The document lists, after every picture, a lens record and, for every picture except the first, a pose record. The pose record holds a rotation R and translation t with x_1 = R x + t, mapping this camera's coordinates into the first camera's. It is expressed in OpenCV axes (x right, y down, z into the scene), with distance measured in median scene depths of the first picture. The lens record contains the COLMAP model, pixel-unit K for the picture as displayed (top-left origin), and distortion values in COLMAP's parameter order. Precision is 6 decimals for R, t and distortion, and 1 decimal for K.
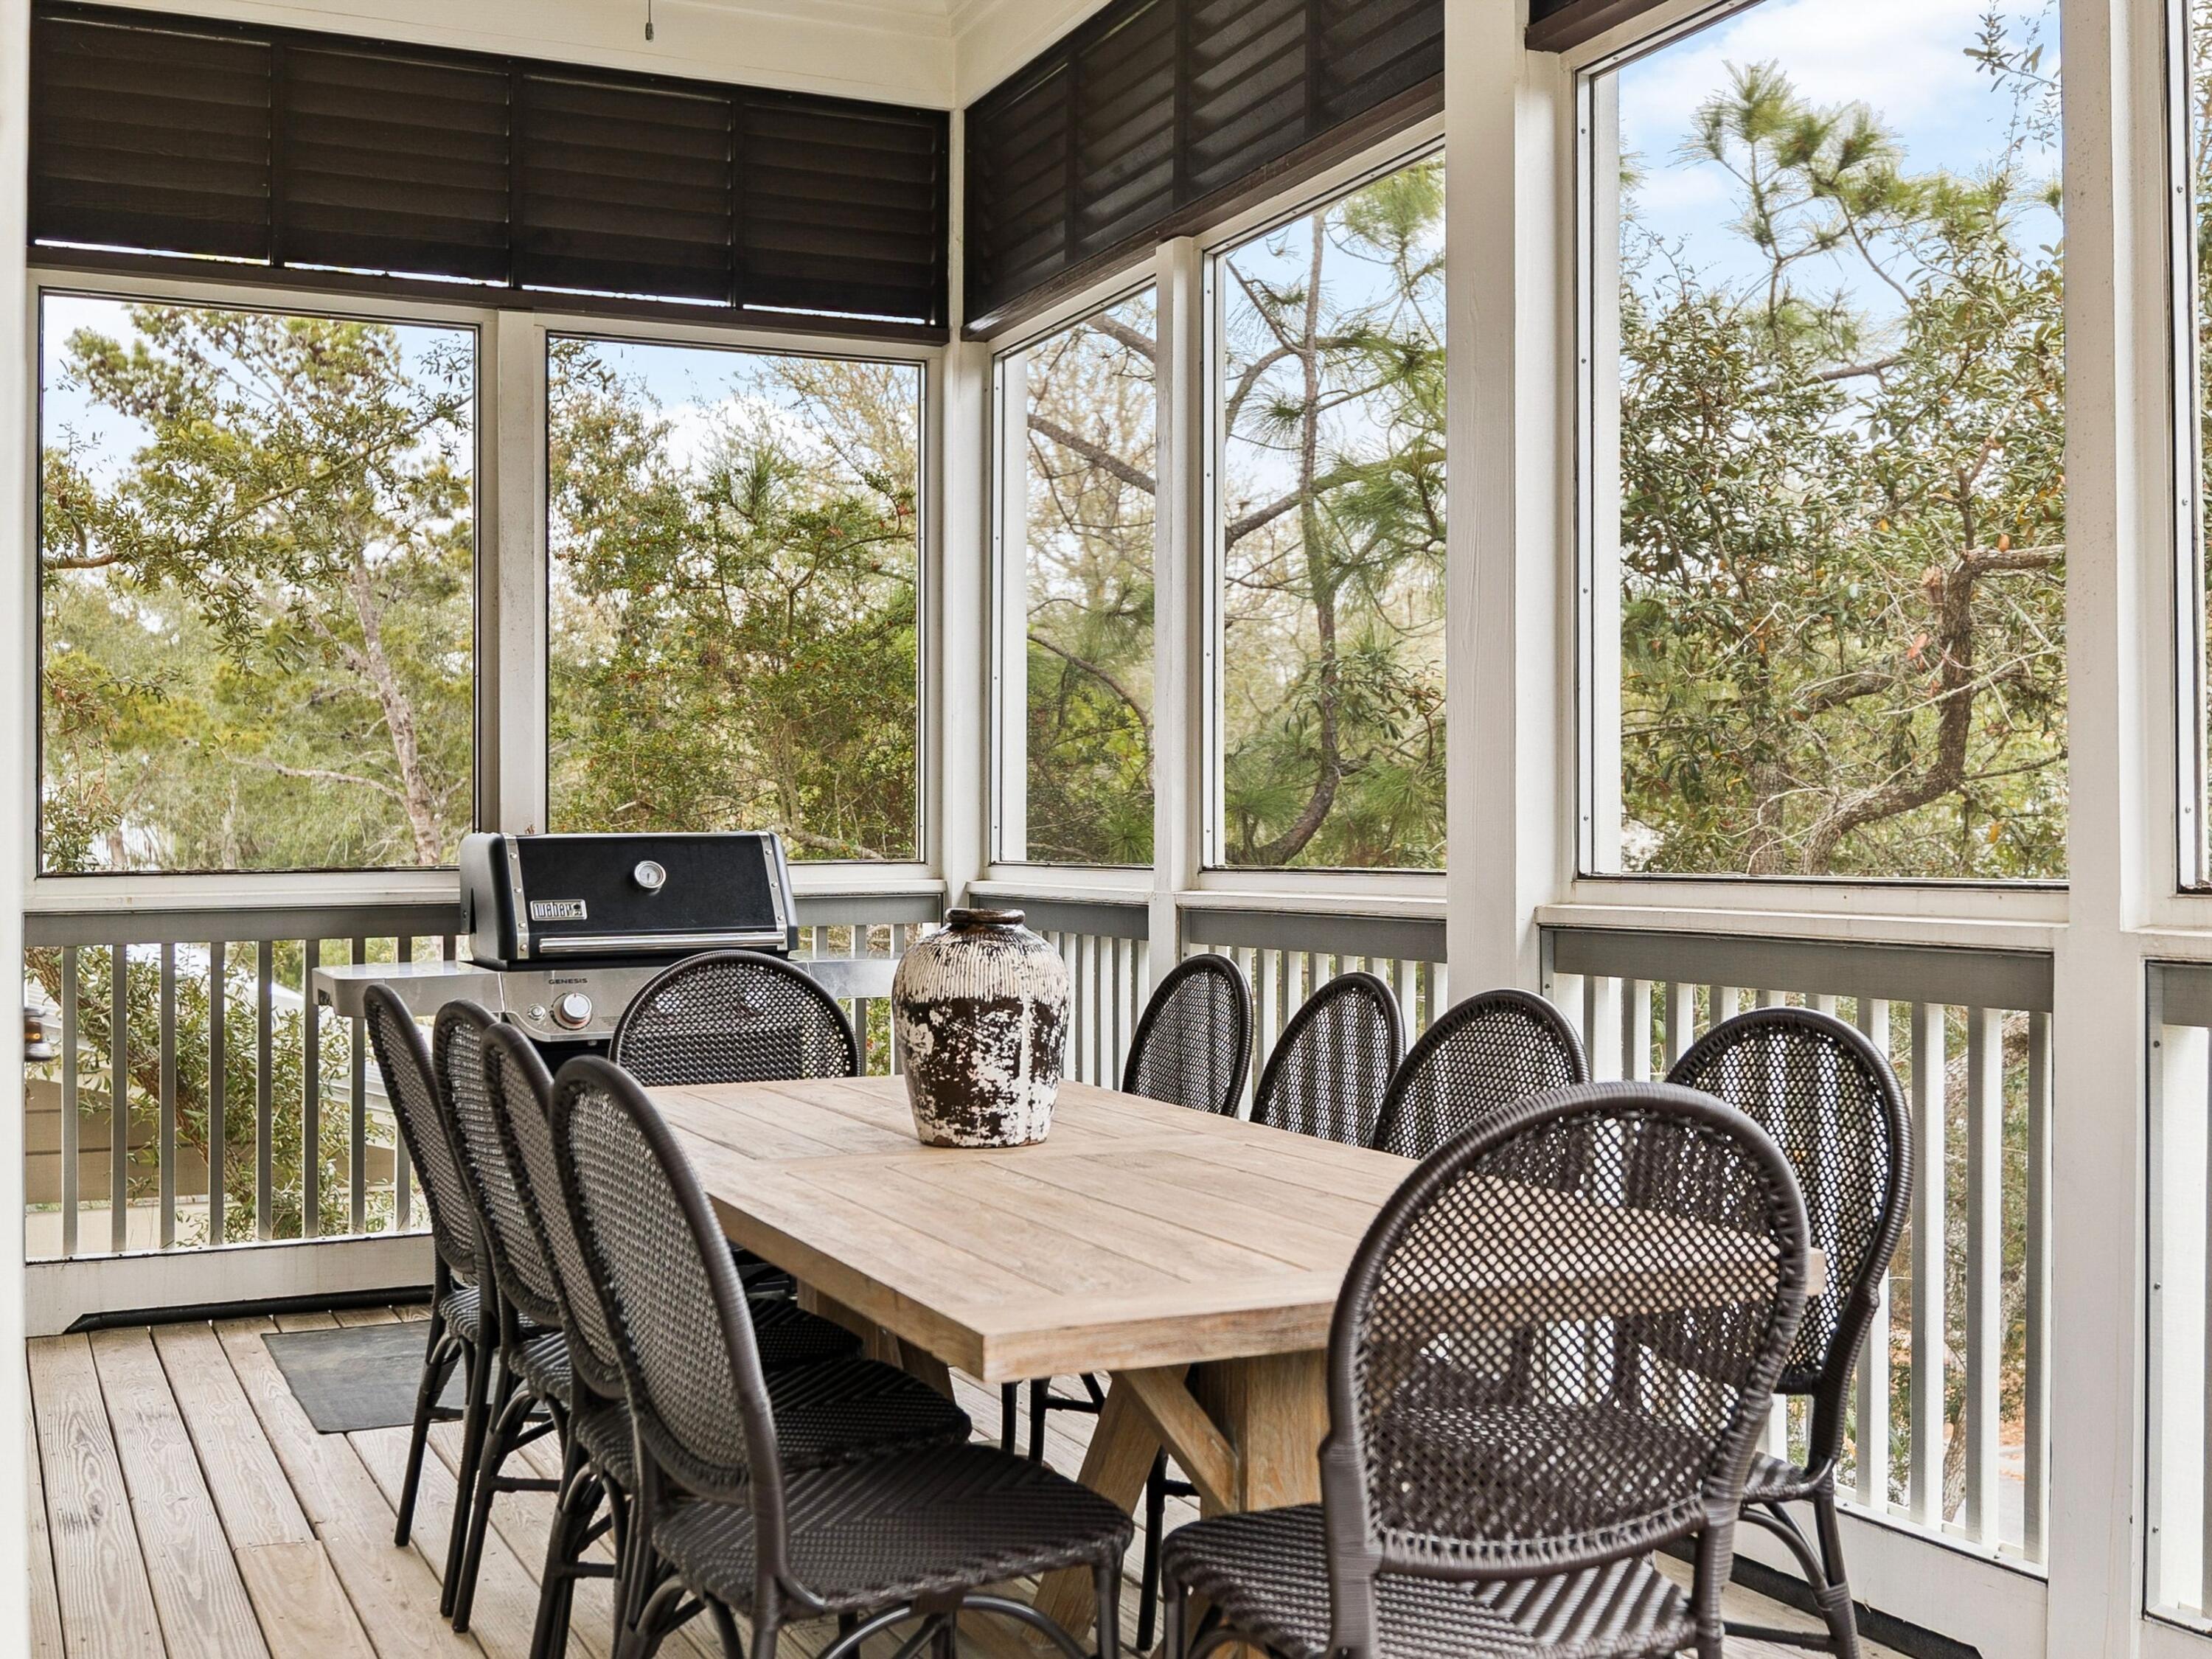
lens RADIAL K [[2443.6, 0, 1105.7], [0, 2443.6, 832.7], [0, 0, 1]] dist [-0.006892, 0.000000]
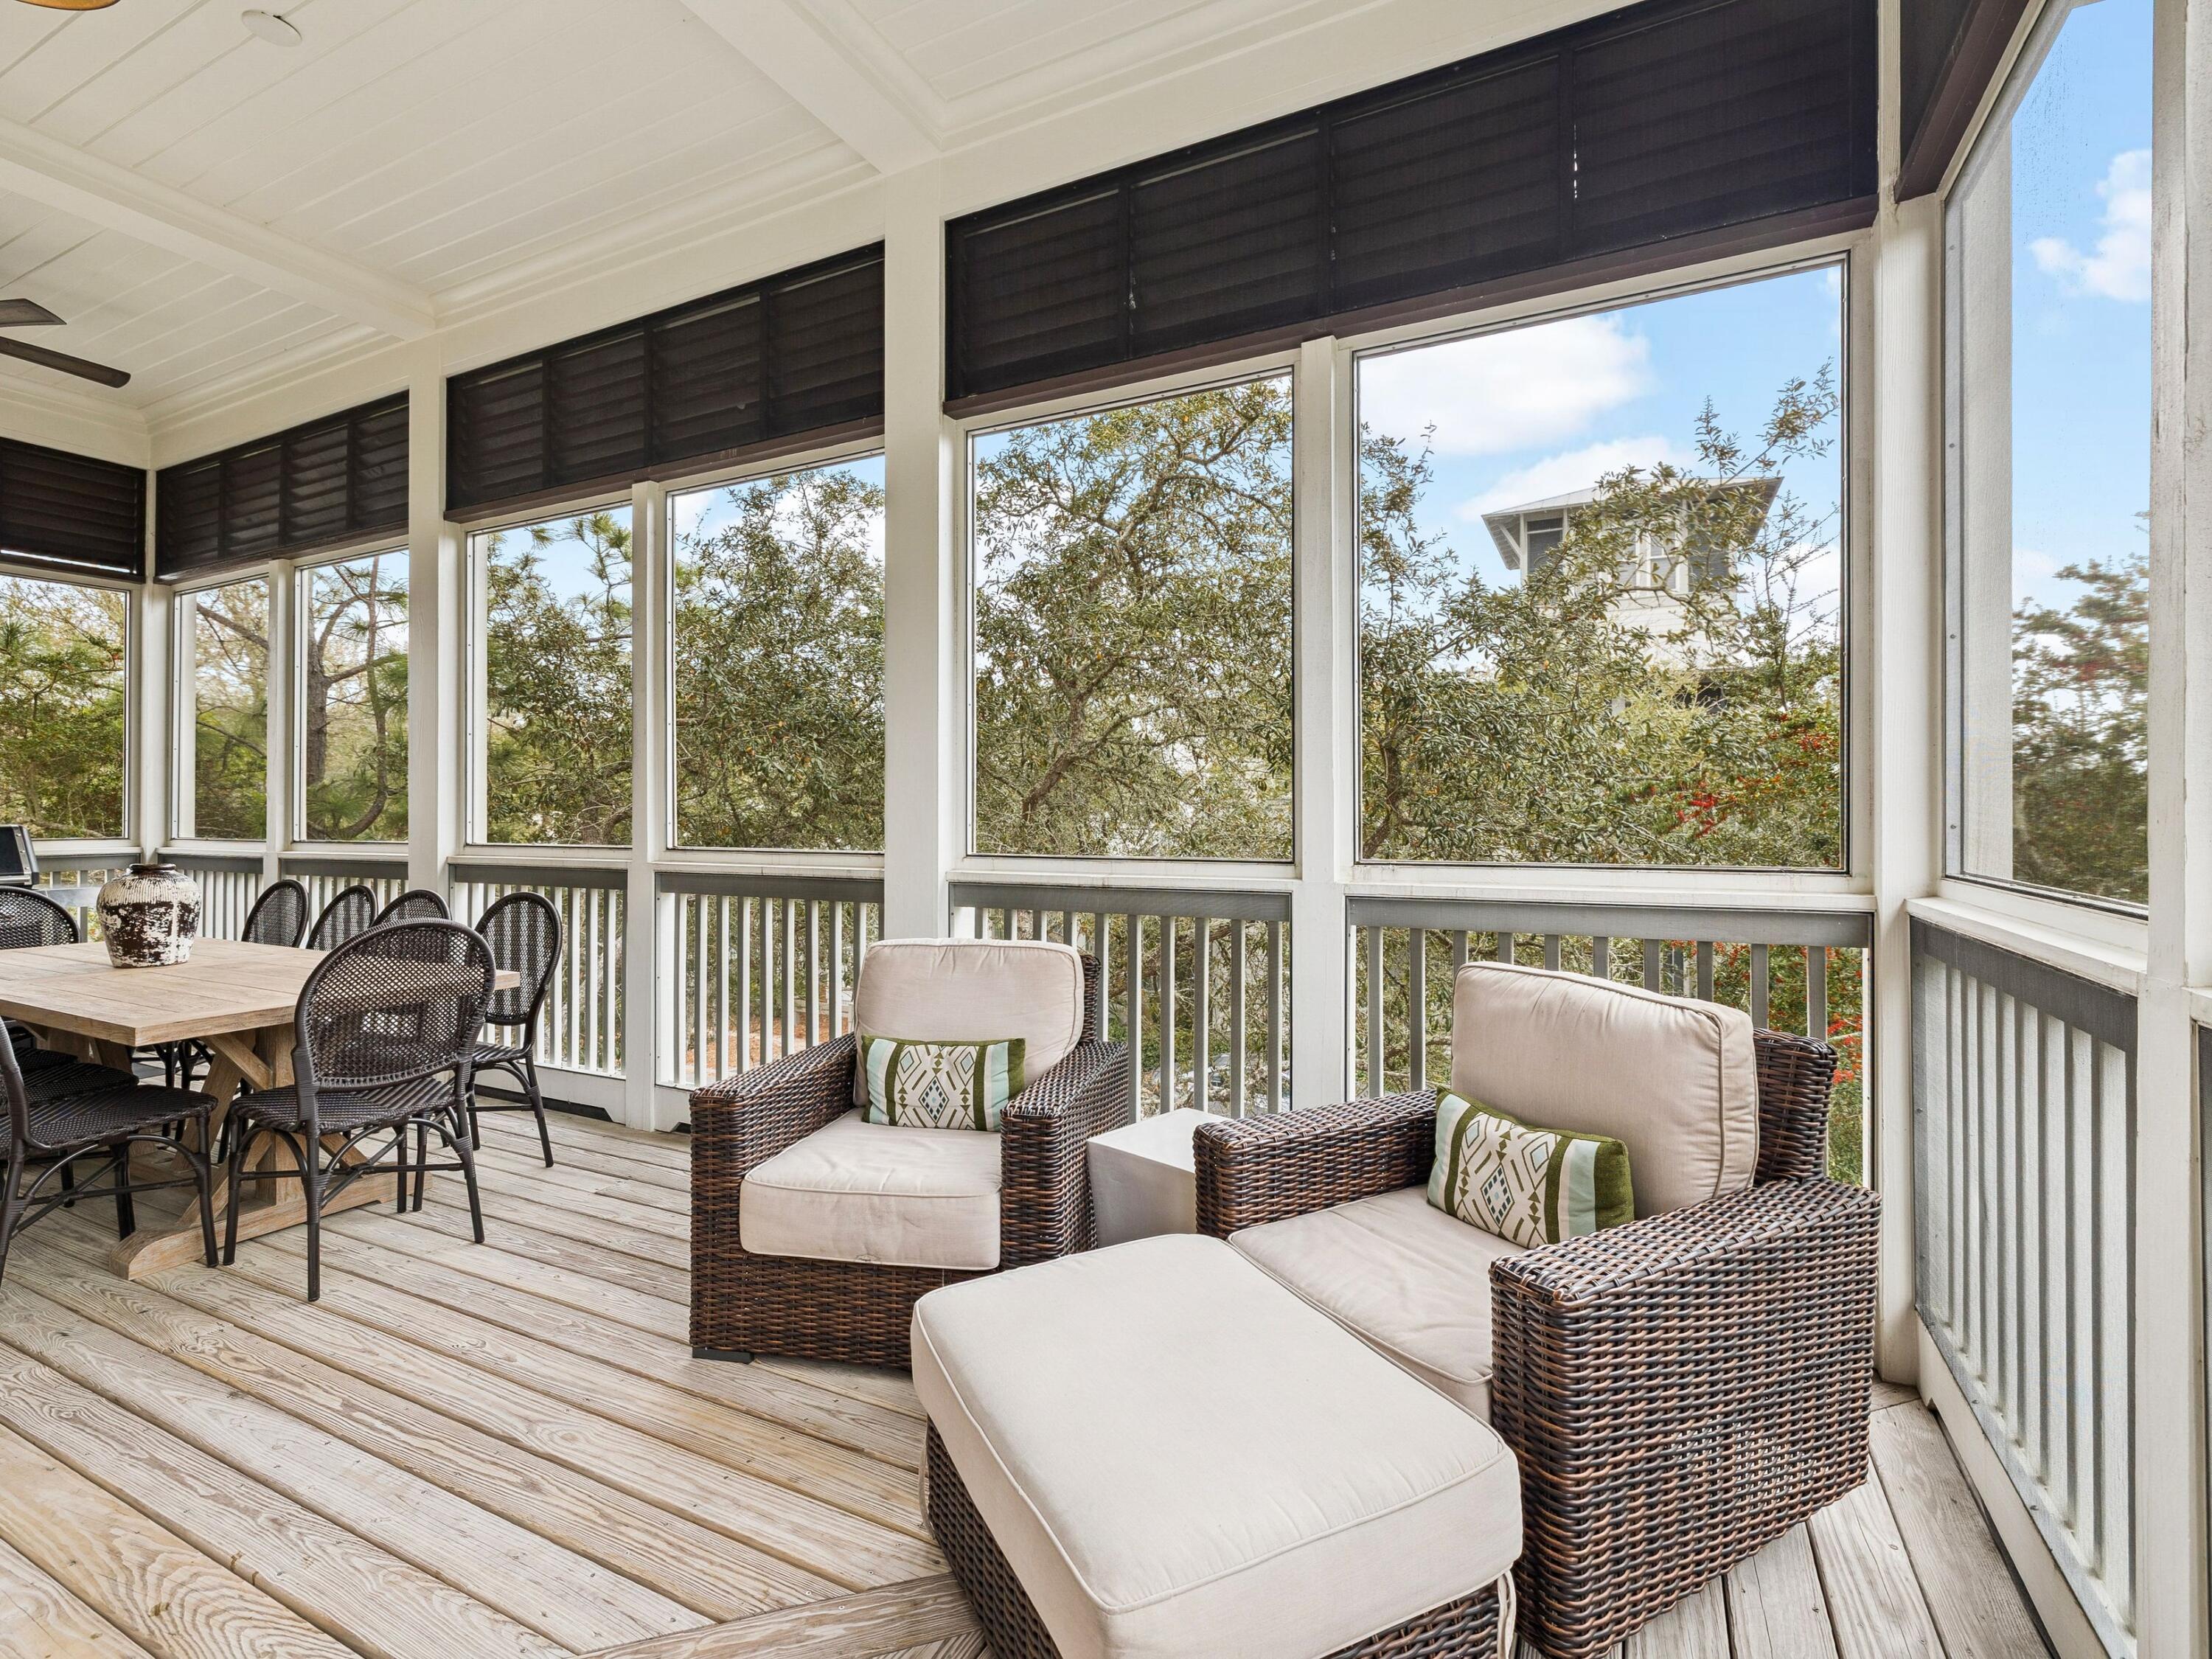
lens RADIAL K [[1054.3, 0, 1101.0], [0, 1054.3, 812.9], [0, 0, 1]] dist [-0.001174, 0.001110]
pose [[0.788453, 0.004718, 0.615077, 0.032304], [-0.003714, 0.999989, -0.002909, -0.012653], [-0.615084, 0.000009, 0.788462, -0.245777]]
